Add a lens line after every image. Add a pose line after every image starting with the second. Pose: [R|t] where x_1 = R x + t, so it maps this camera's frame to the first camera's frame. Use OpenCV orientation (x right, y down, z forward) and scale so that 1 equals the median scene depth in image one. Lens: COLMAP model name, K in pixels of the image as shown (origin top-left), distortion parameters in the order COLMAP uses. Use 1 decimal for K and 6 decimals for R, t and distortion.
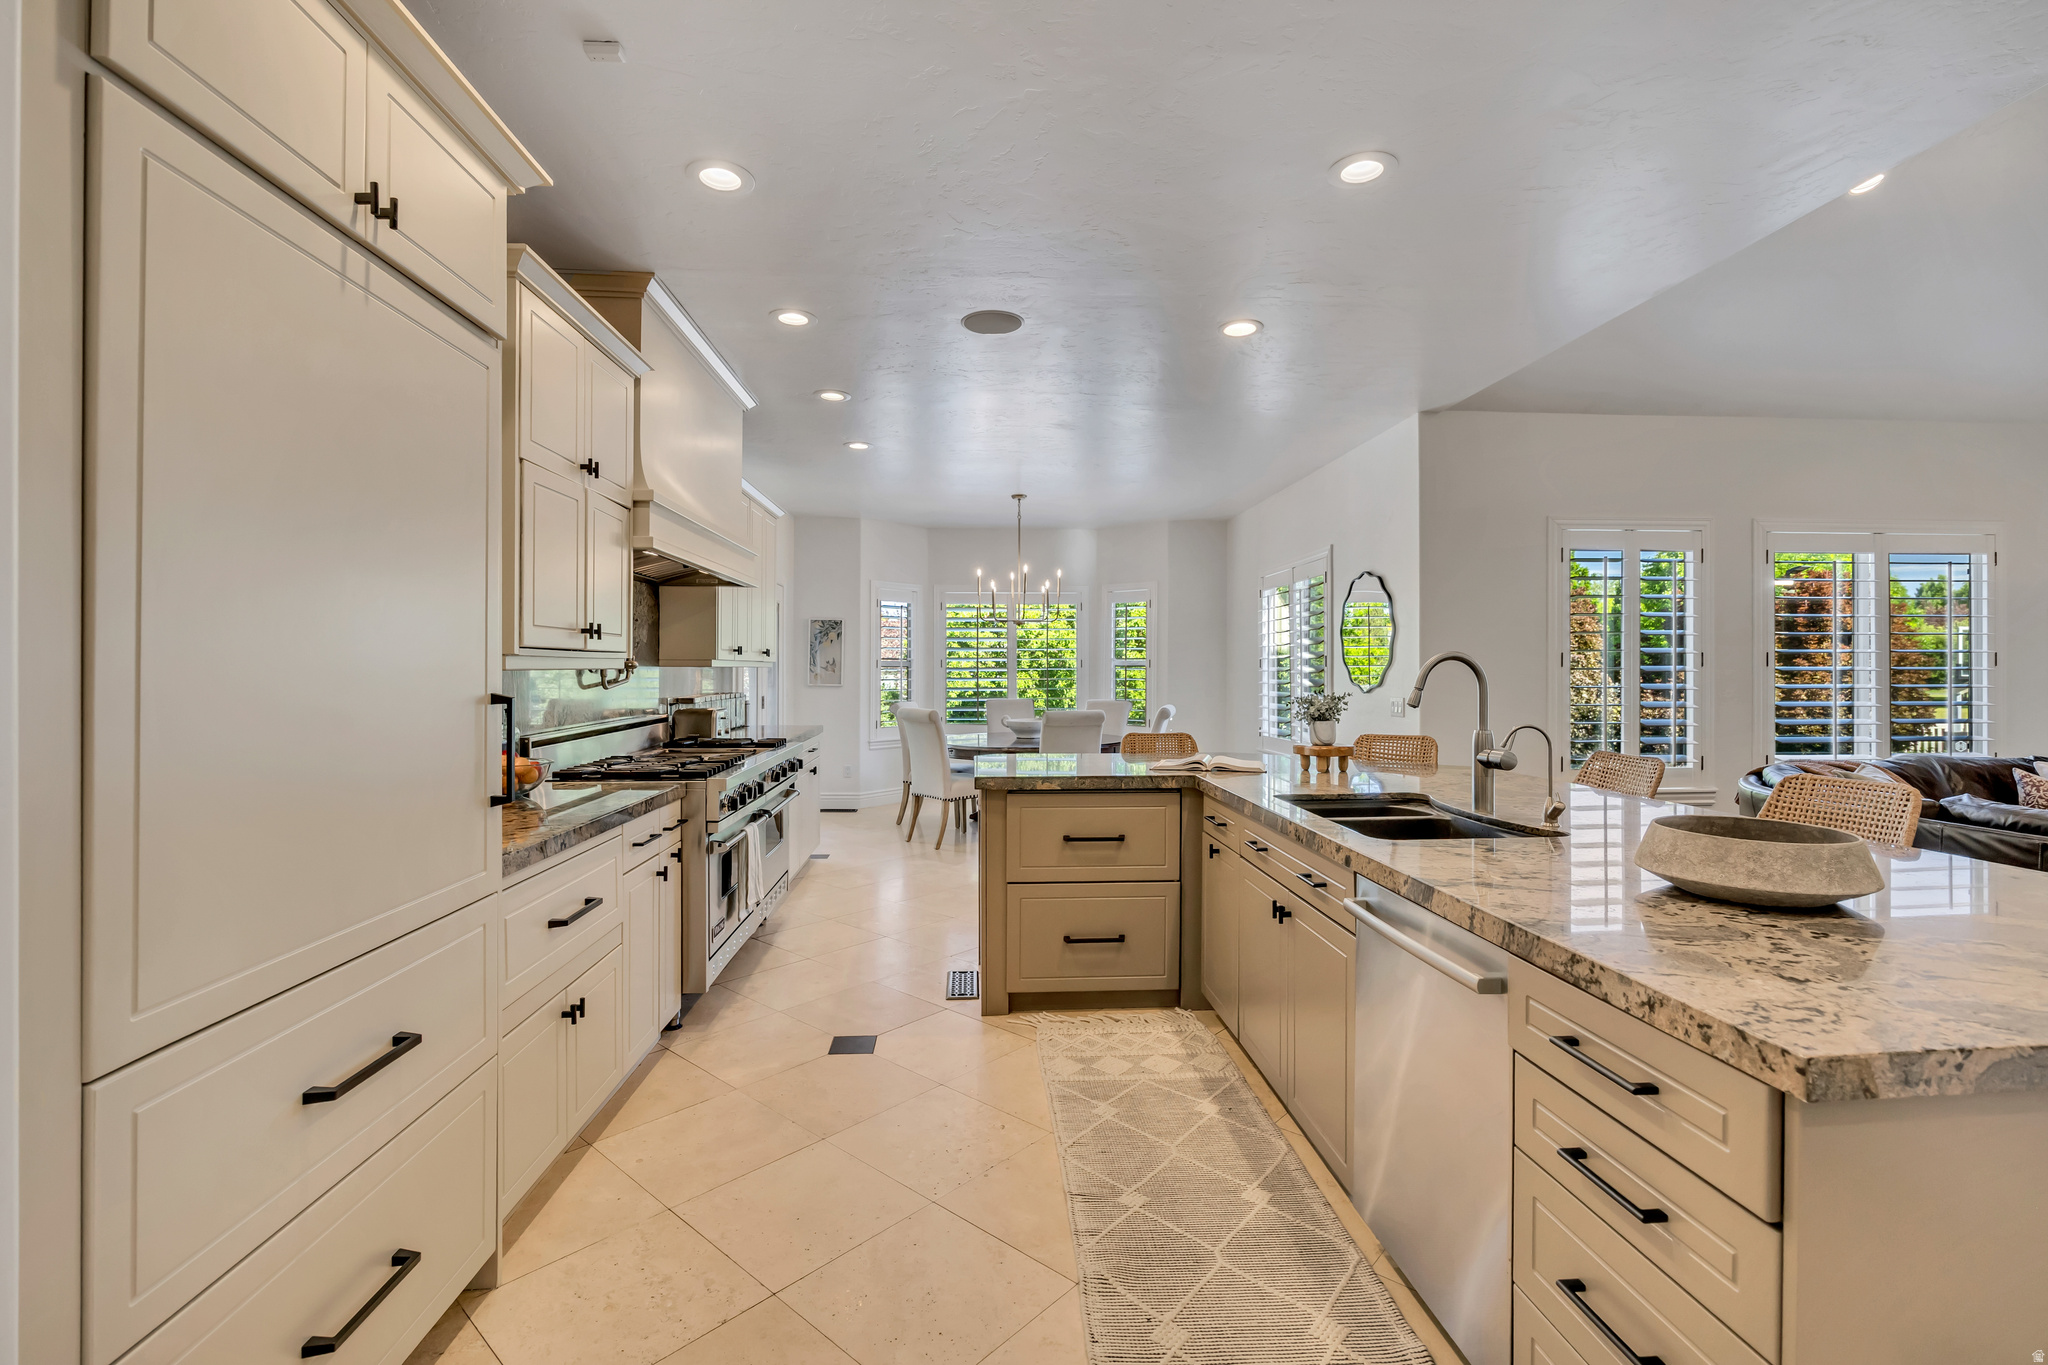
lens RADIAL K [[920.4, 0, 1022.9], [0, 920.4, 672.7], [0, 0, 1]] dist [-0.011818, -0.000503]
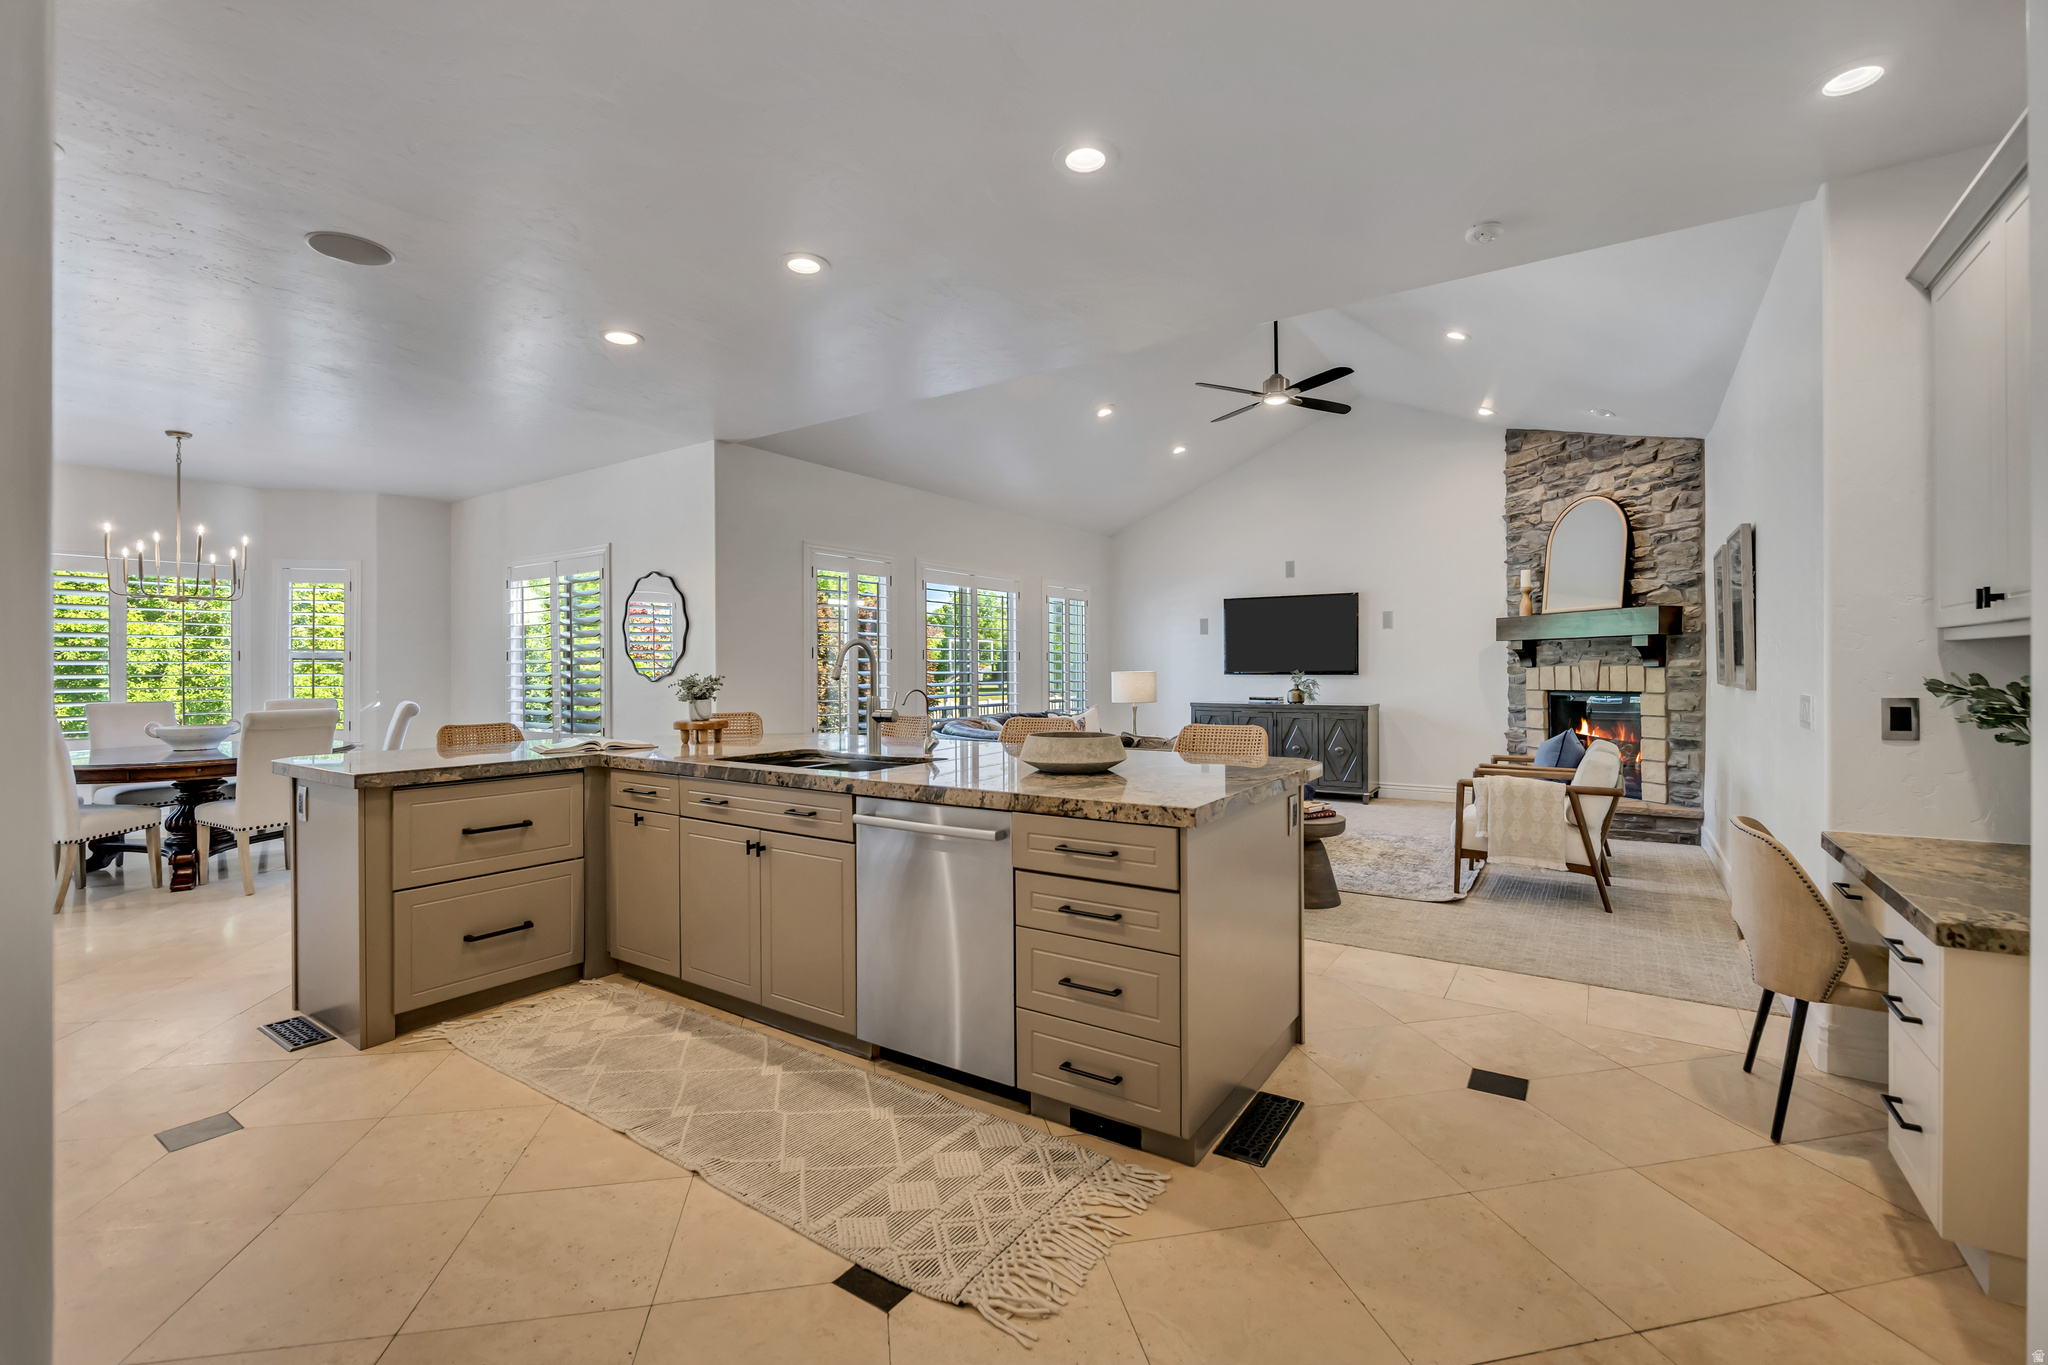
lens RADIAL K [[920.4, 0, 1010.2], [0, 920.4, 677.5], [0, 0, 1]] dist [-0.011818, -0.000503]
pose [[0.602251, -0.006680, 0.798279, -0.382865], [0.006114, 0.999974, 0.003754, 0.023757], [-0.798283, 0.002620, 0.602276, -0.008612]]
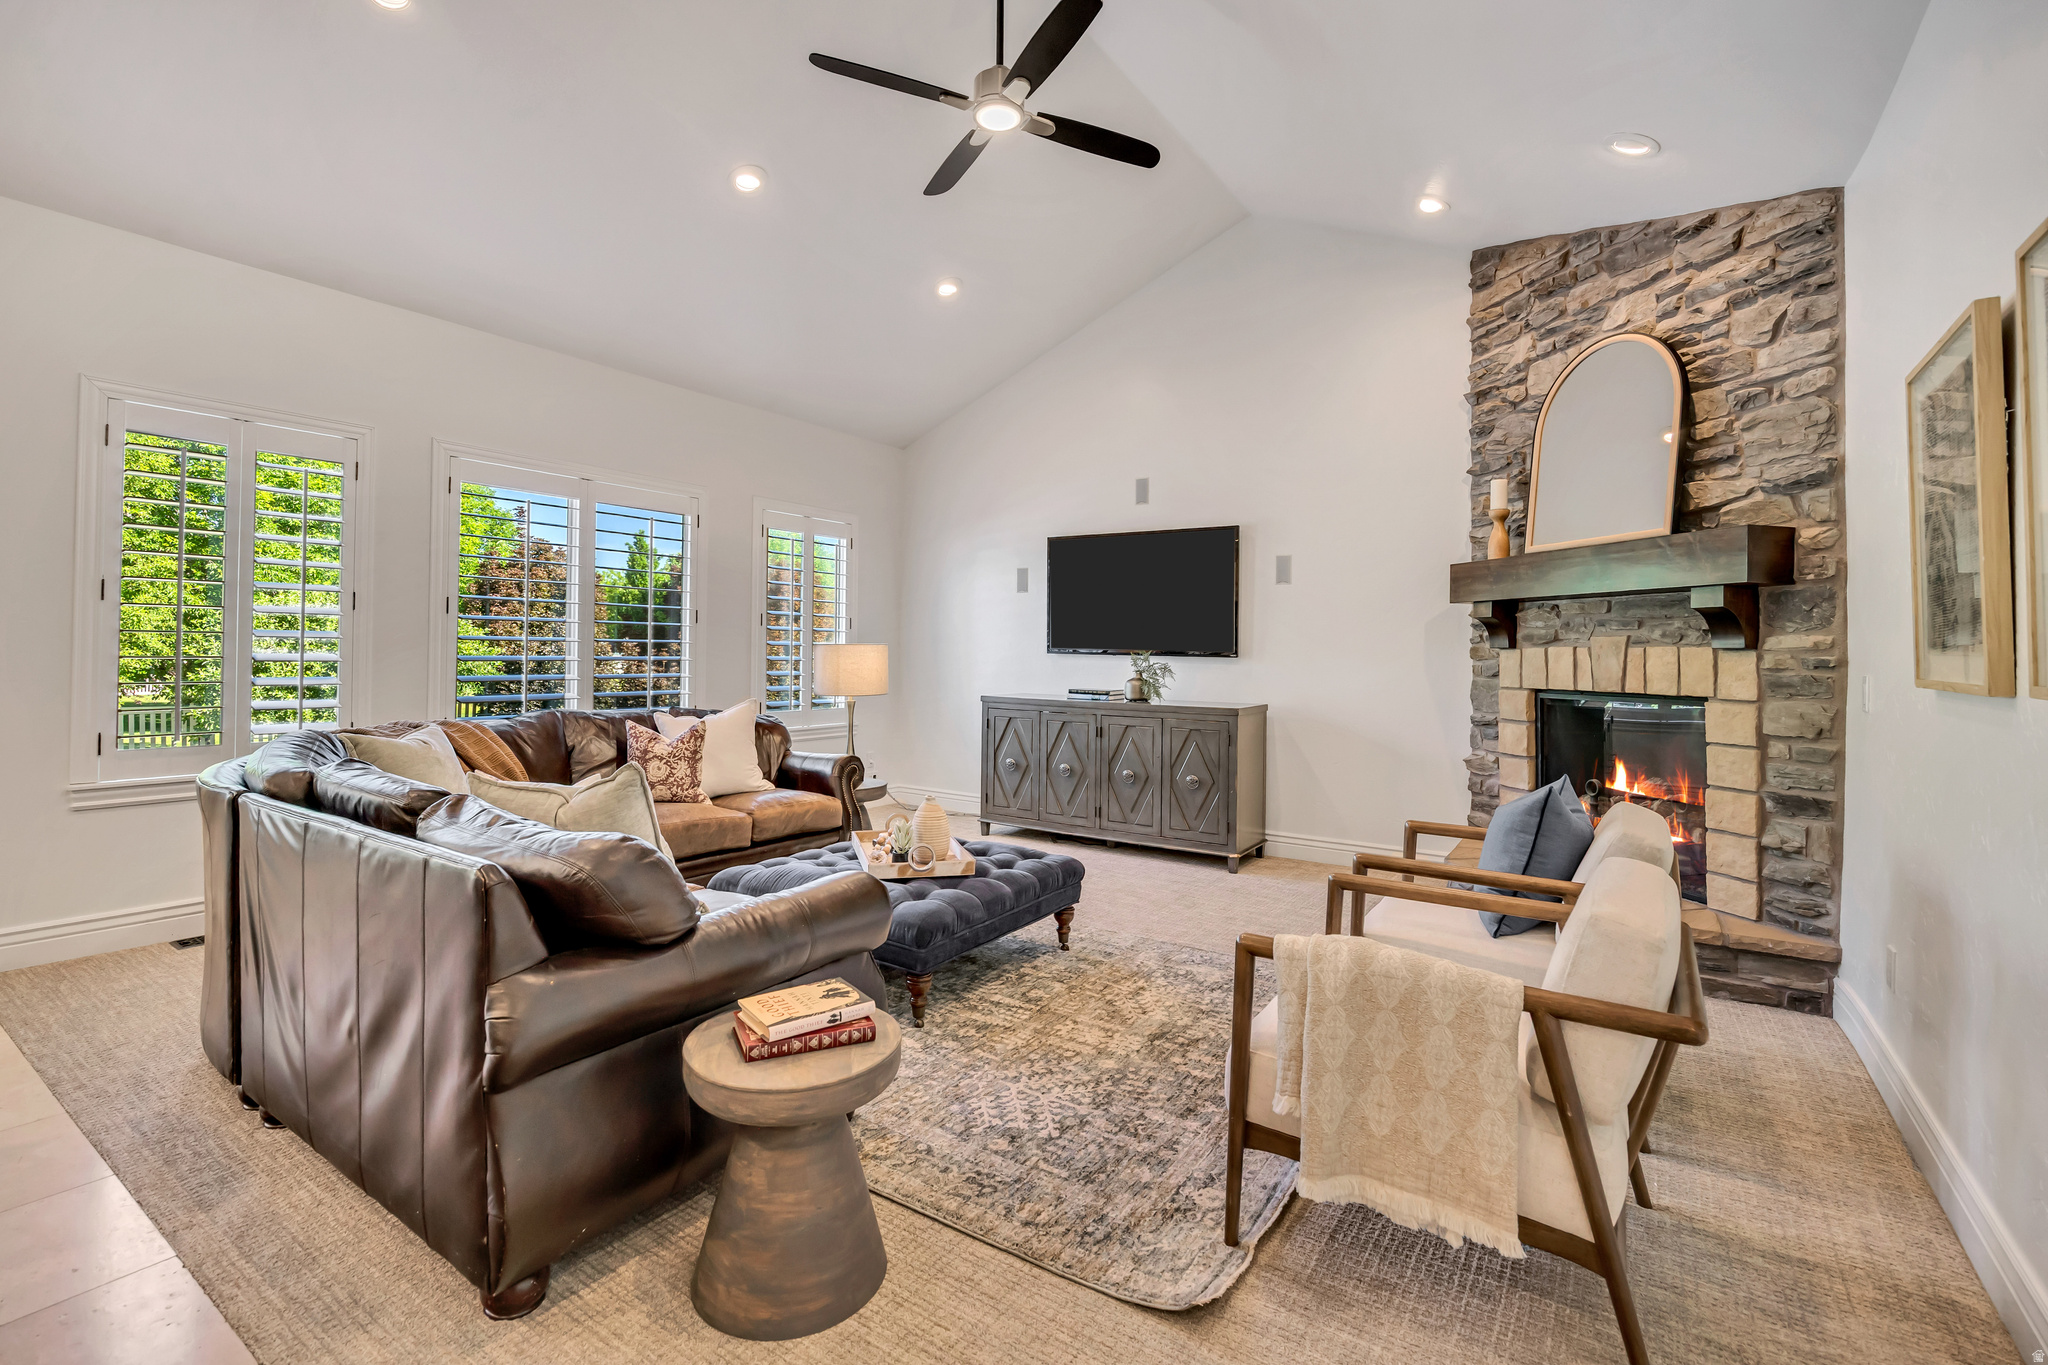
lens RADIAL K [[920.4, 0, 1024.9], [0, 920.4, 641.8], [0, 0, 1]] dist [-0.011818, -0.000503]
pose [[0.609286, 0.019887, 0.792701, 0.602222], [-0.013074, 0.999802, -0.015034, 0.032510], [-0.792842, -0.001203, 0.609426, 0.065748]]
